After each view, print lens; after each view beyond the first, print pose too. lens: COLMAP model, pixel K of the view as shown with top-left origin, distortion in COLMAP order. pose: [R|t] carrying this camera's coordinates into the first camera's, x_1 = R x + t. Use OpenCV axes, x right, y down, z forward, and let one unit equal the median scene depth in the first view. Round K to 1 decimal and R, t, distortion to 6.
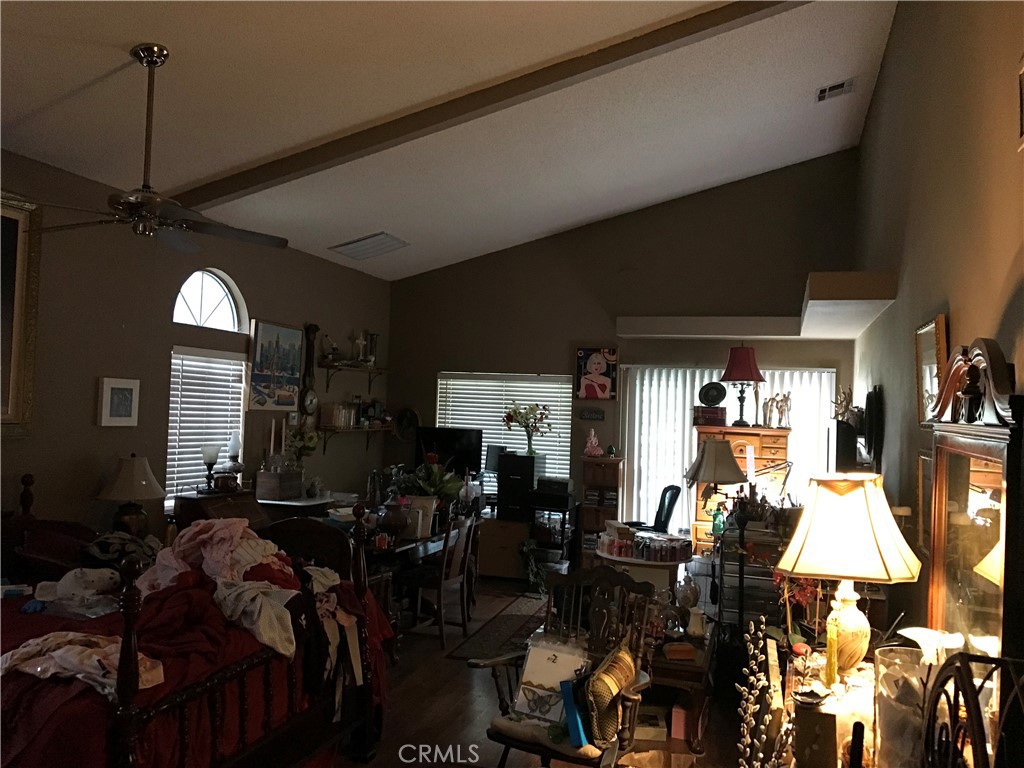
lens RADIAL K [[831.3, 0, 507.5], [0, 831.3, 380.9], [0, 0, 1]] dist [0.039982, -0.038119]
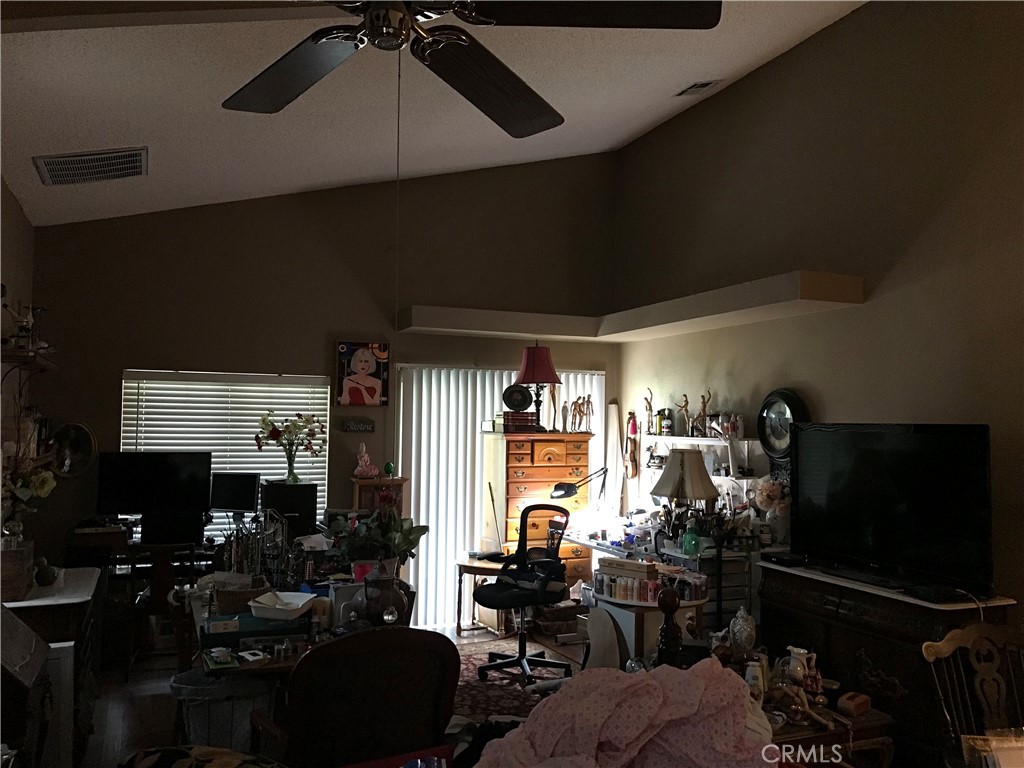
lens RADIAL K [[831.3, 0, 507.5], [0, 831.3, 380.9], [0, 0, 1]] dist [0.039982, -0.038119]
pose [[0.749577, 0.002988, 0.661910, -0.322071], [-0.000082, 0.999990, -0.004421, 0.001394], [-0.661917, 0.003260, 0.749570, 0.310088]]
